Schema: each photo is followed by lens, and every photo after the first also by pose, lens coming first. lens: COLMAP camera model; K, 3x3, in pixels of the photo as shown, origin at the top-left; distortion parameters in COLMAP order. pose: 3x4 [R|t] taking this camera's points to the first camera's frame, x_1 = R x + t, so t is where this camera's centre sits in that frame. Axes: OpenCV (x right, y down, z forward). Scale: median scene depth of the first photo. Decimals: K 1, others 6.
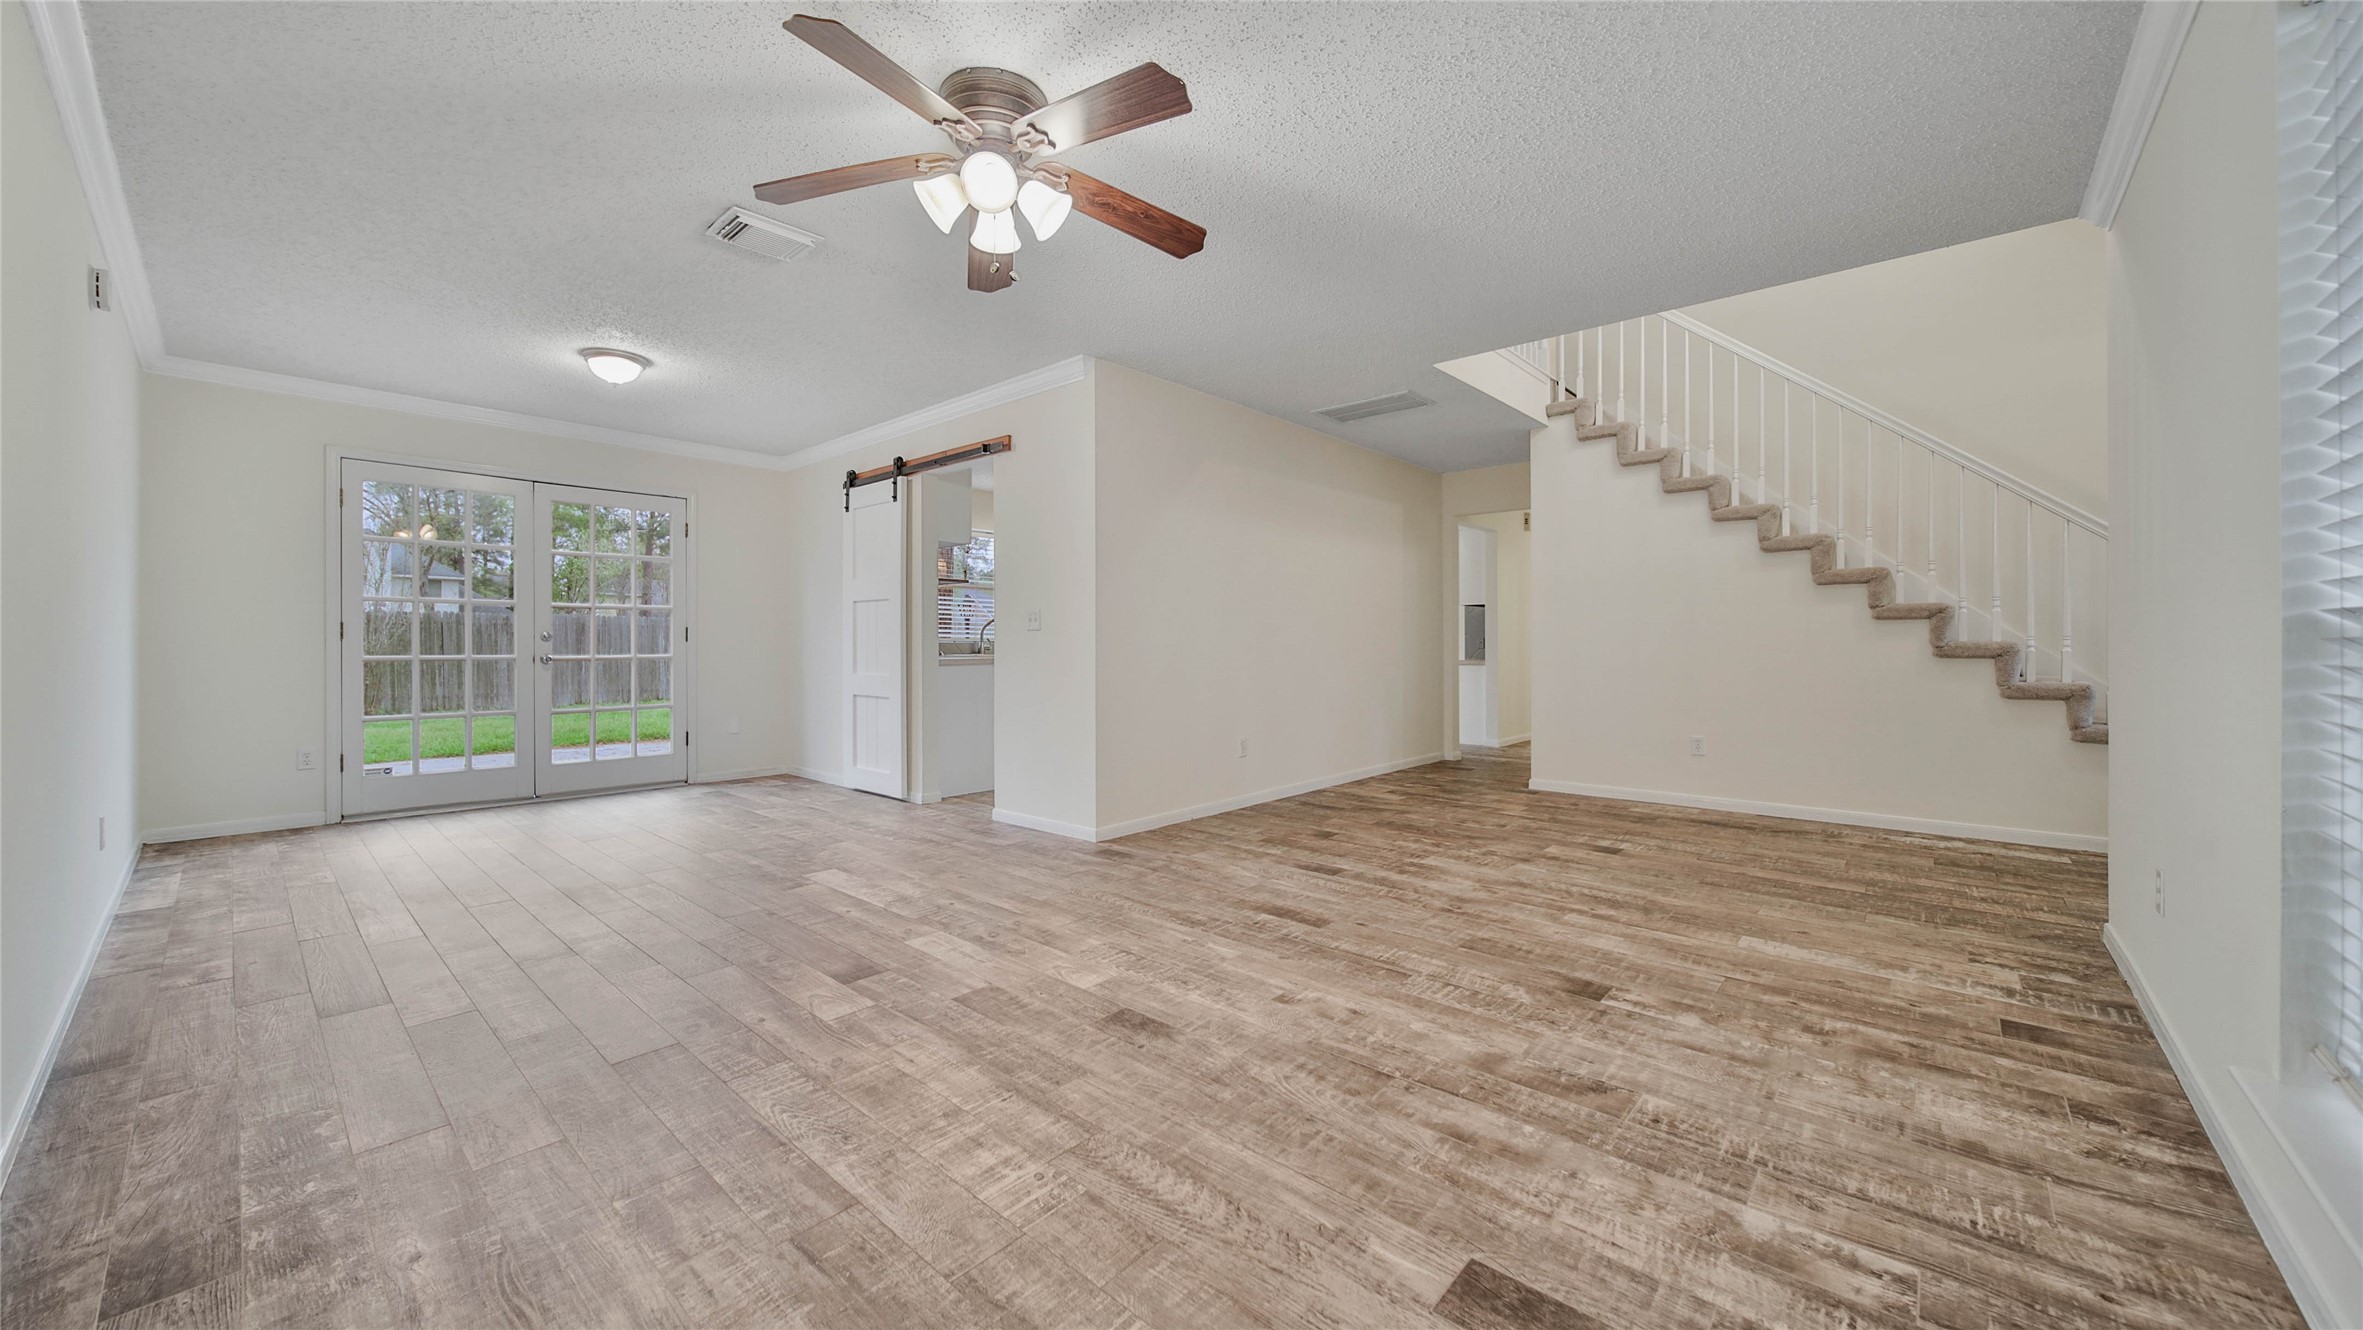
lens RADIAL K [[859.4, 0, 1181.0], [0, 859.4, 648.4], [0, 0, 1]] dist [-0.009360, 0.000260]
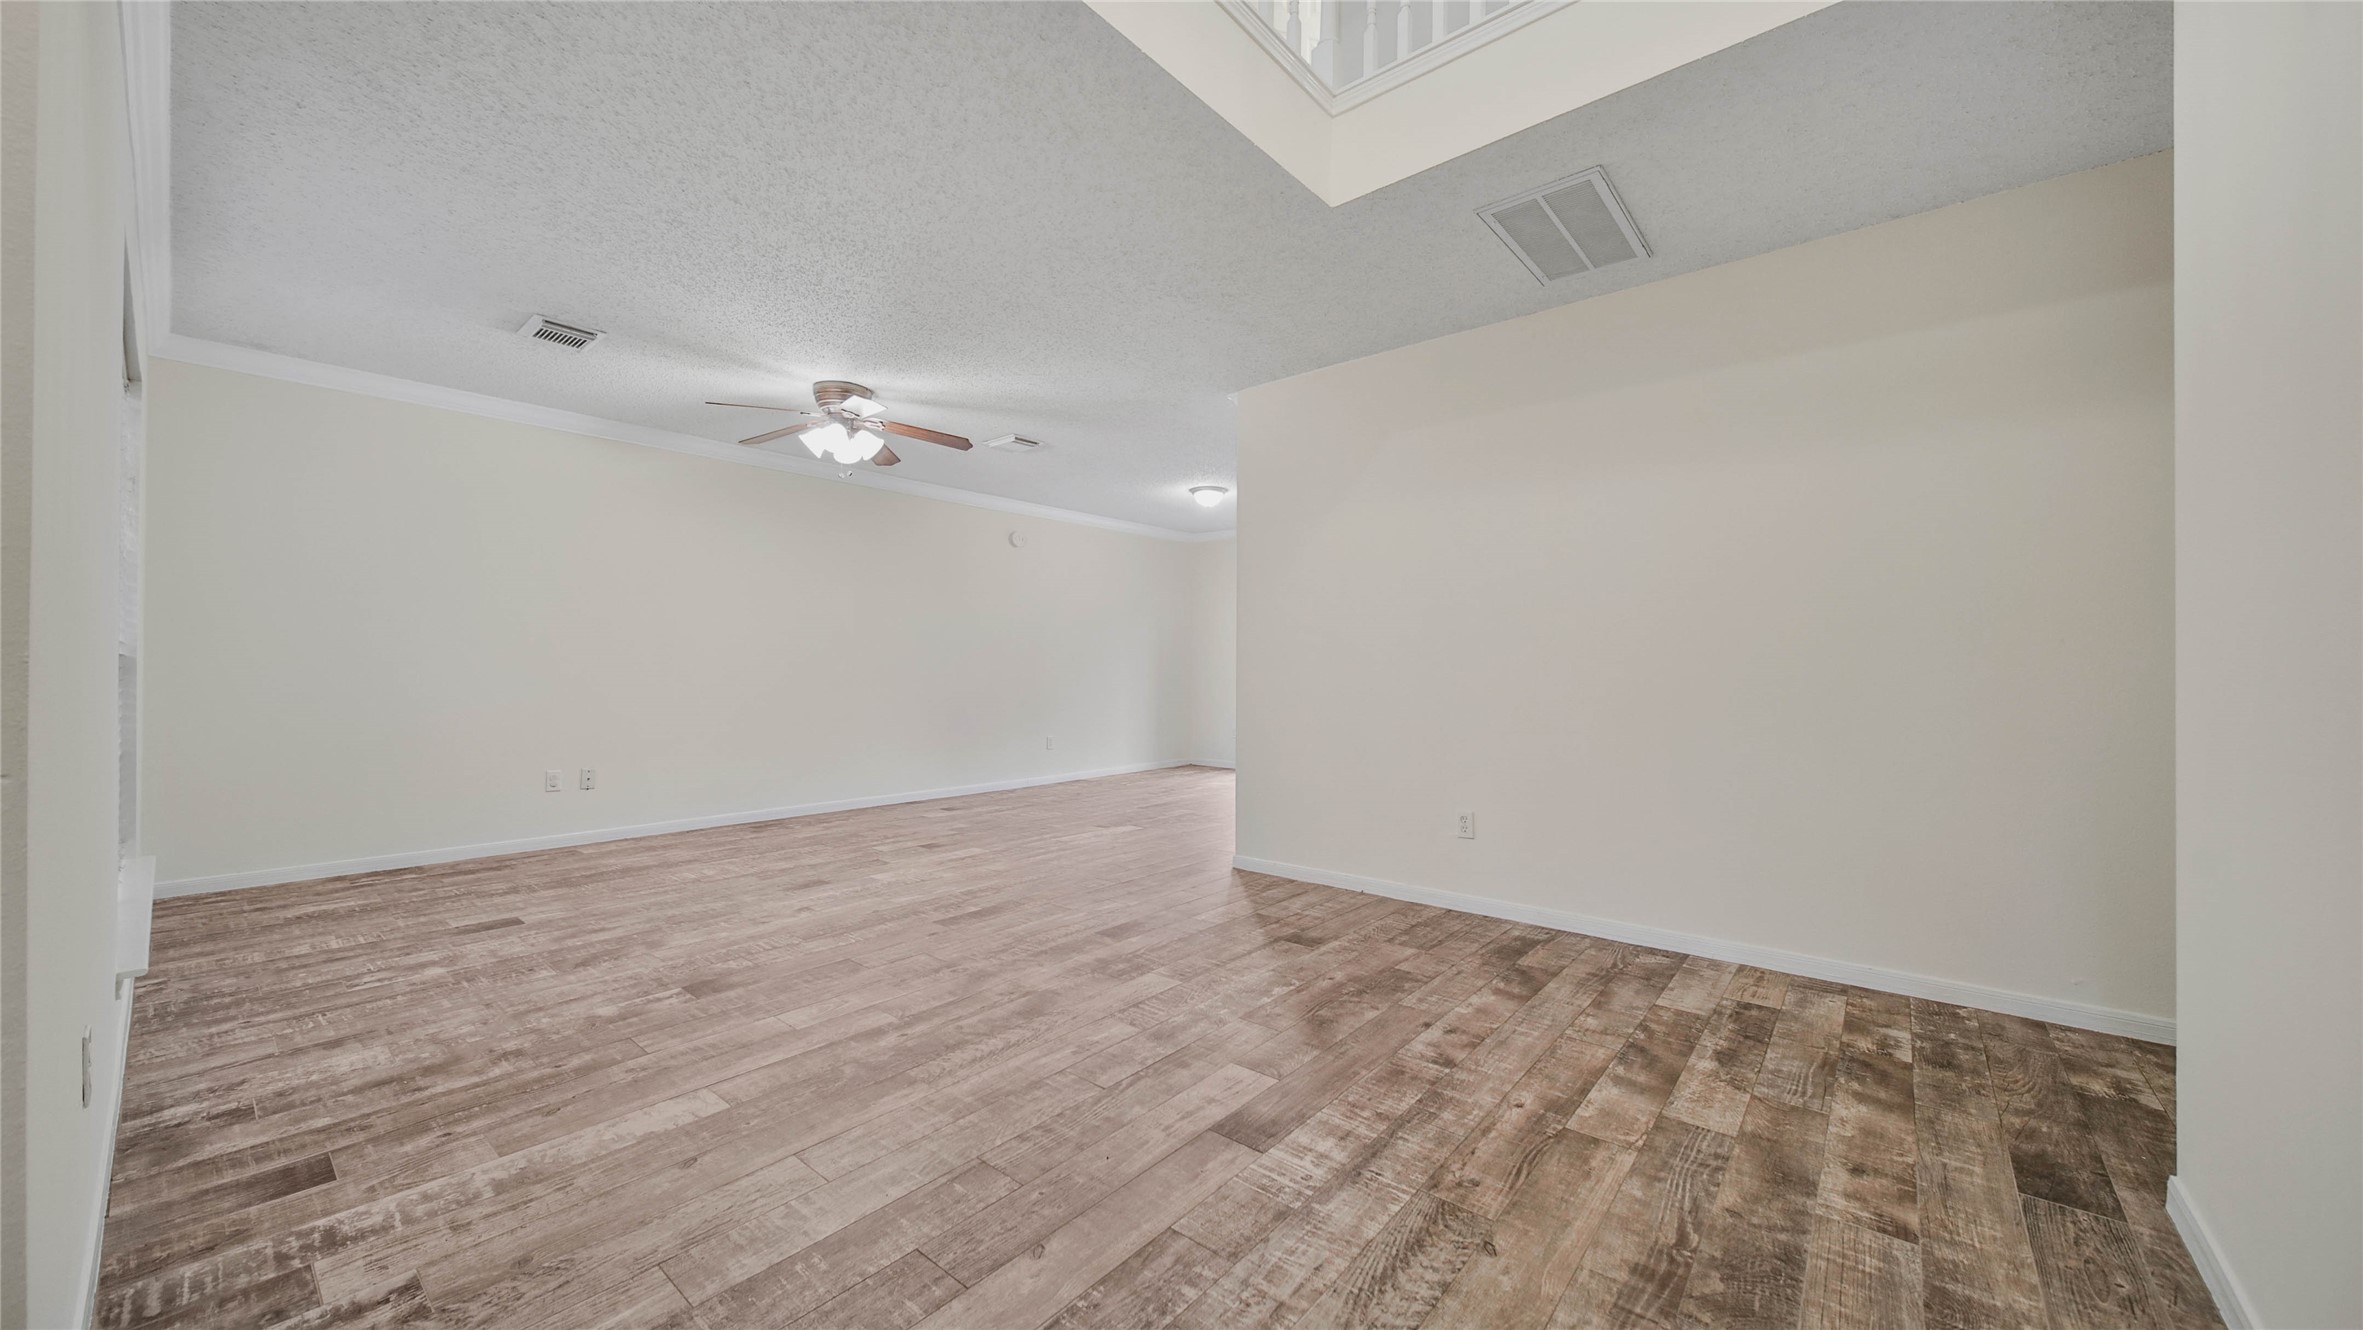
lens RADIAL K [[859.4, 0, 1173.6], [0, 859.4, 664.3], [0, 0, 1]] dist [-0.009360, 0.000260]
pose [[0.021446, -0.001905, -0.999768, 1.764083], [-0.012404, 0.999921, -0.002171, -0.019538], [0.999693, 0.012447, 0.021421, 1.752836]]
